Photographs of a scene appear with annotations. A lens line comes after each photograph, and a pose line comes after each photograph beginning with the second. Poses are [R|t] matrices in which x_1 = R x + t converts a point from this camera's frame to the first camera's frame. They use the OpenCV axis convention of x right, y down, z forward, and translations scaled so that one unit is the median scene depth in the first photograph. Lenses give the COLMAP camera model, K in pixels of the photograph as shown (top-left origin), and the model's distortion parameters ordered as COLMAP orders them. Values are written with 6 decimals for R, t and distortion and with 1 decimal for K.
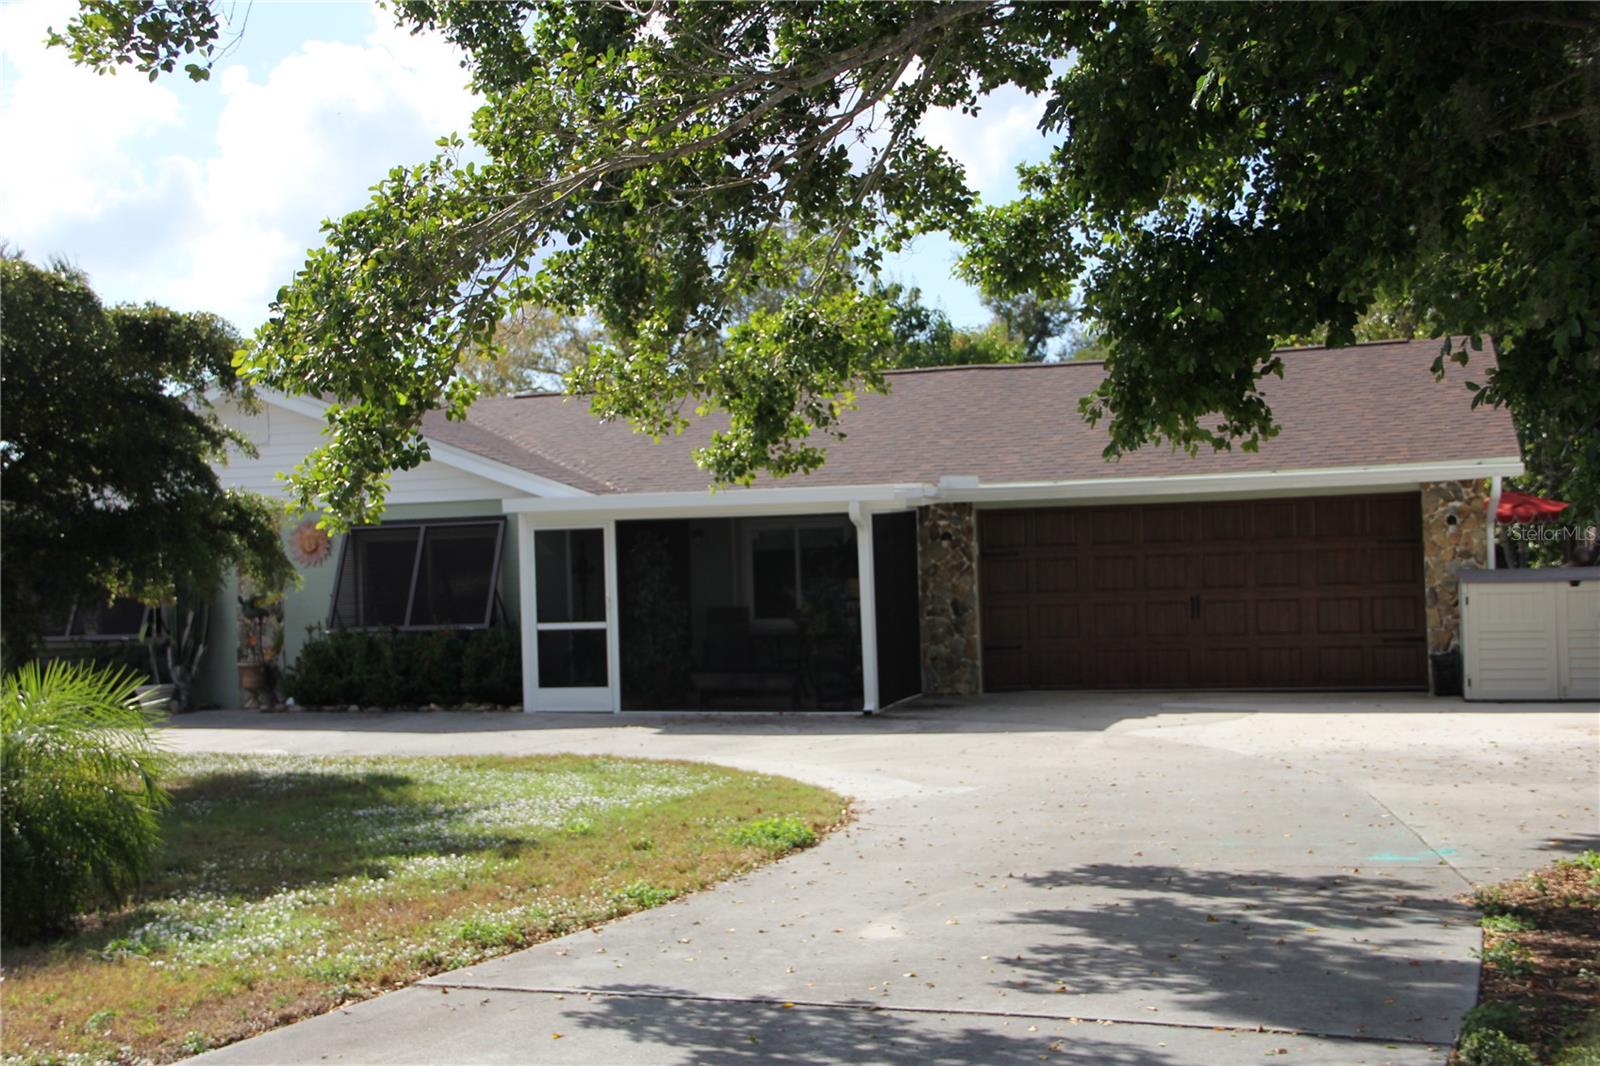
lens RADIAL K [[2104.5, 0, 795.1], [0, 2104.5, 550.3], [0, 0, 1]] dist [0.017044, 0.442463]
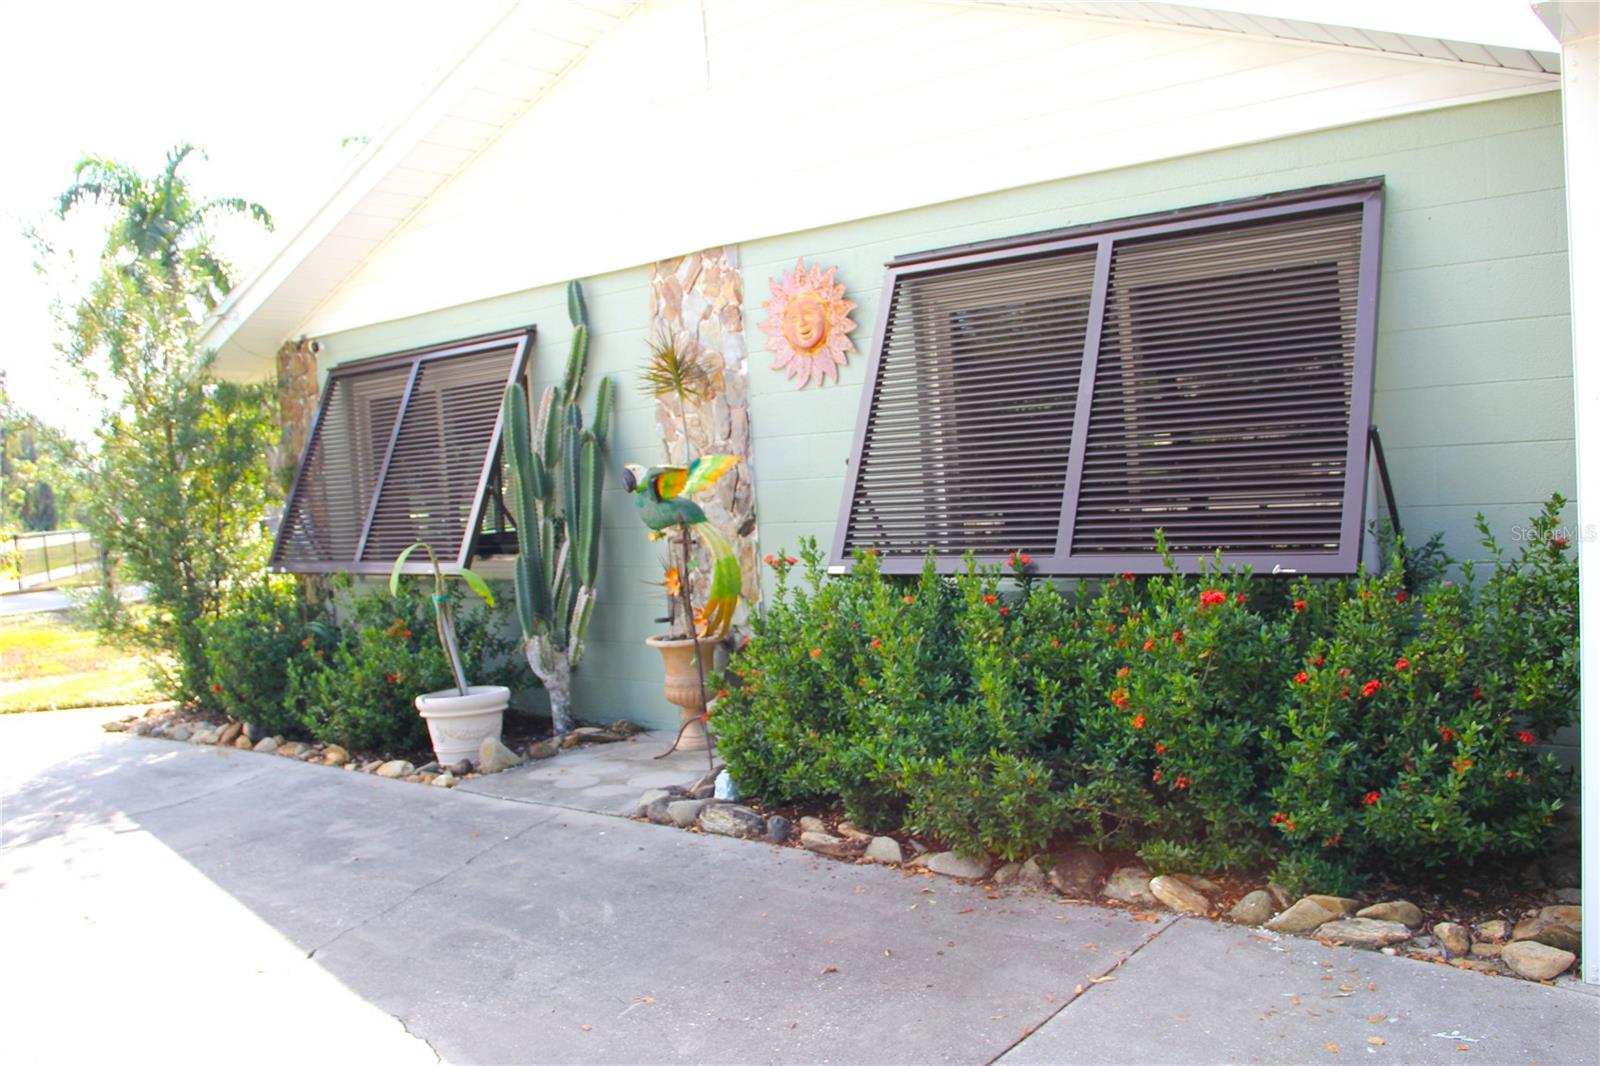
lens RADIAL K [[1344.3, 0, 804.8], [0, 1344.3, 542.0], [0, 0, 1]] dist [-0.179036, 0.149813]
pose [[0.921373, -0.006874, -0.388618, -0.264217], [0.041513, 0.995865, 0.080809, 0.030781], [0.386455, -0.090588, 0.917849, 1.485898]]
